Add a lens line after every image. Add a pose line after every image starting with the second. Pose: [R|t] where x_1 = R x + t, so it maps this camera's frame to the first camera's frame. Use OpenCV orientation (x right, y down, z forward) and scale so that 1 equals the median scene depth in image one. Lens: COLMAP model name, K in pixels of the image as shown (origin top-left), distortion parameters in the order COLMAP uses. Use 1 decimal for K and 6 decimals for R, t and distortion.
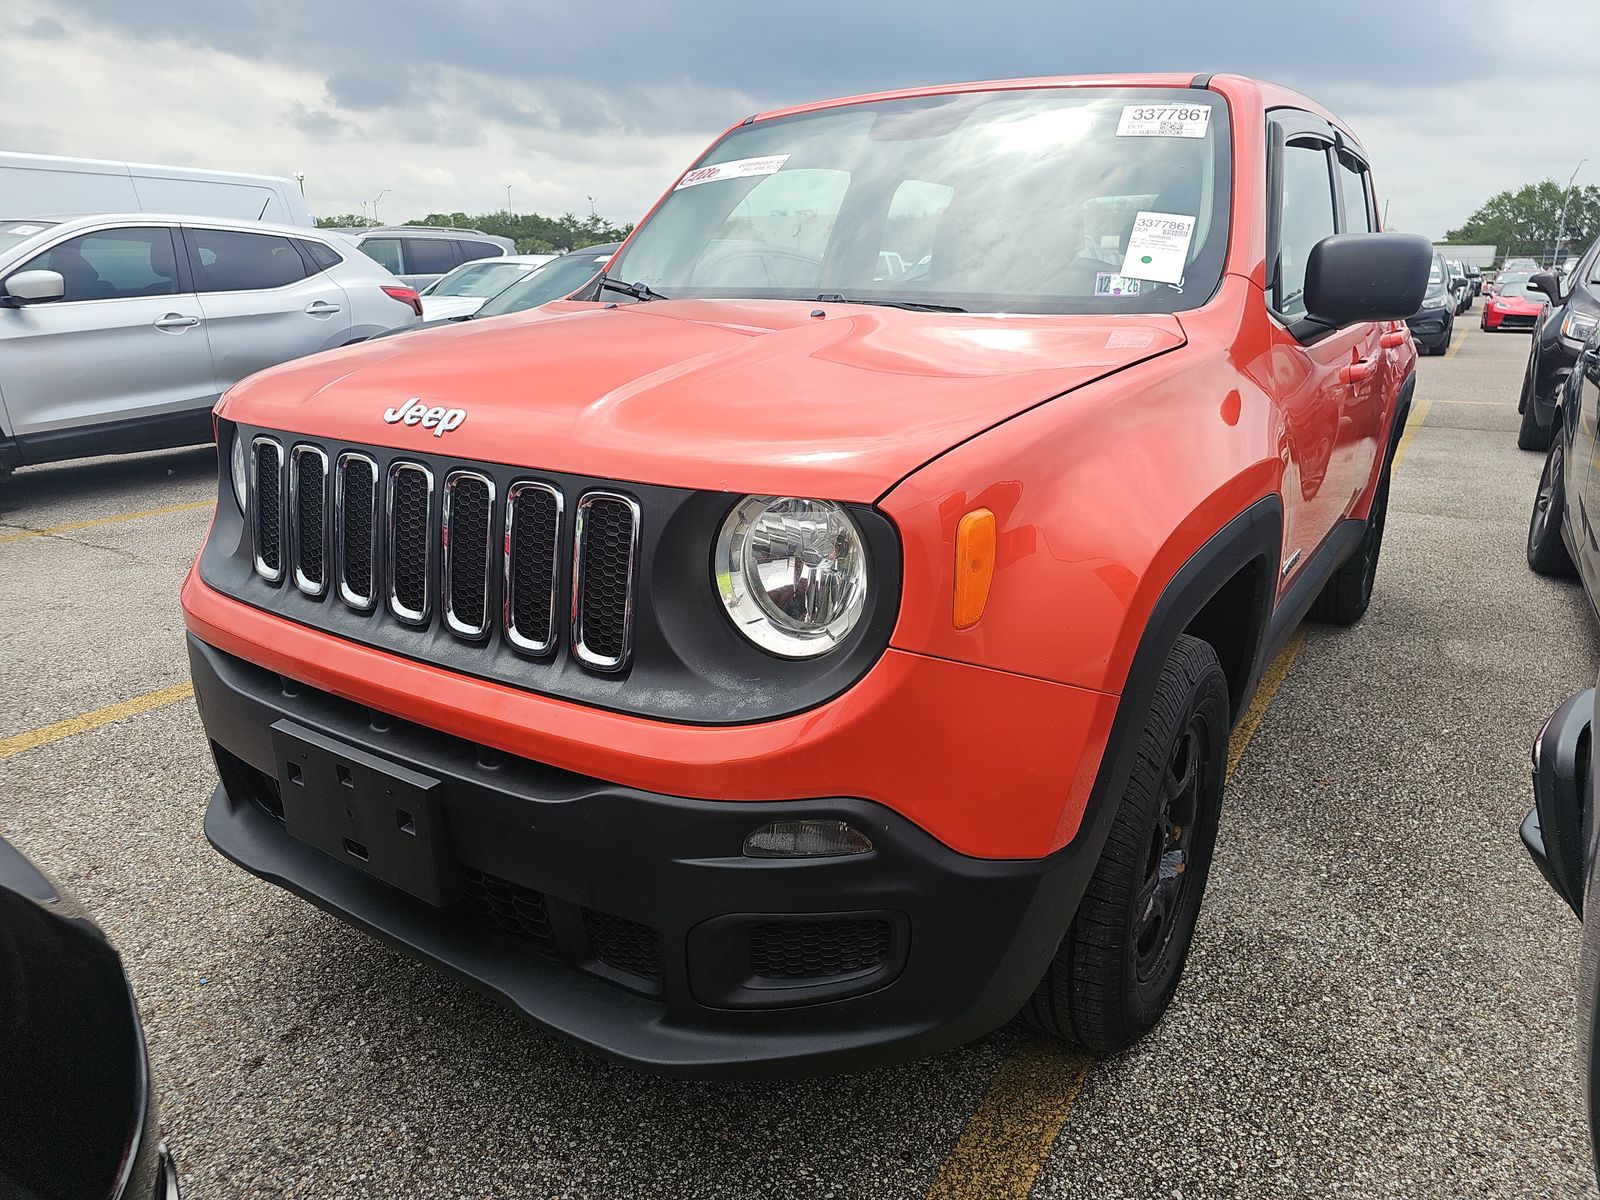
lens RADIAL K [[1049.4, 0, 803.5], [0, 1049.4, 602.3], [0, 0, 1]] dist [0.025577, 0.000631]
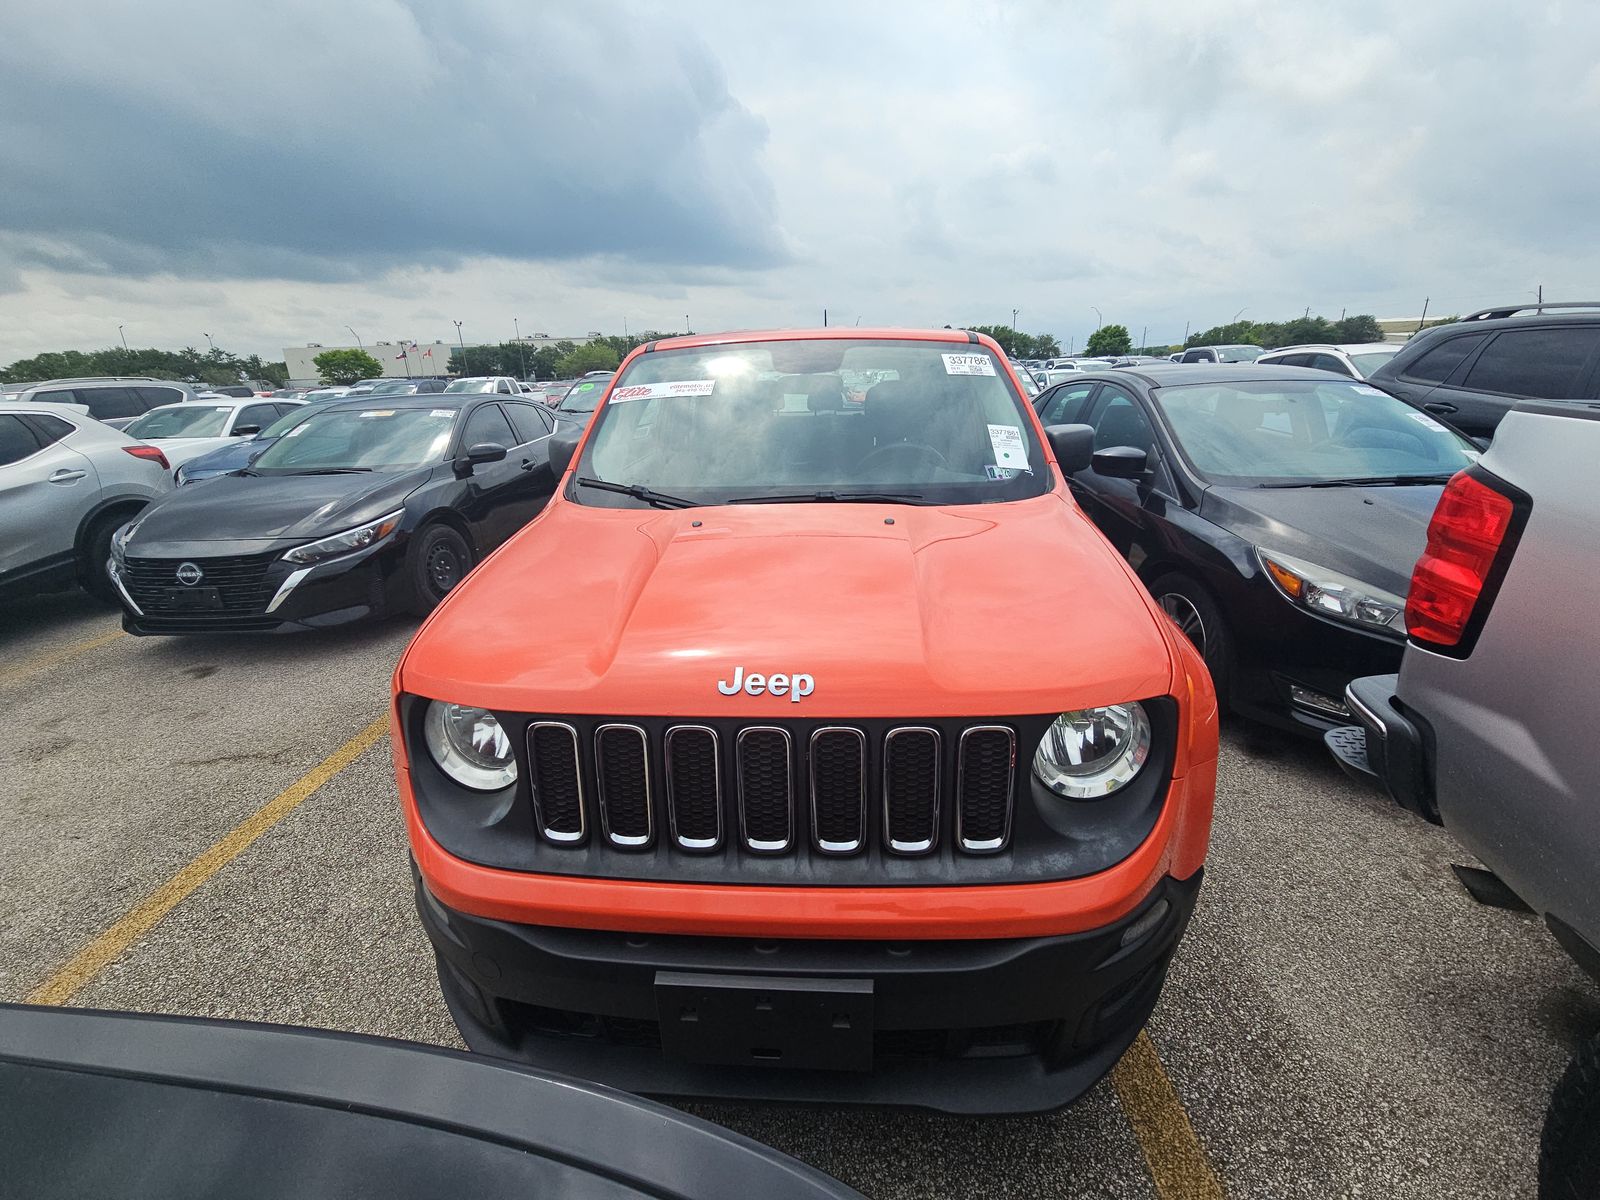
lens RADIAL K [[653.6, 0, 800.0], [0, 653.6, 598.1], [0, 0, 1]] dist [-0.007450, -0.000886]
pose [[0.867465, -0.188863, 0.460255, -0.479203], [0.178790, 0.981681, 0.065852, -0.232590], [-0.464261, 0.025164, 0.885341, 0.249395]]
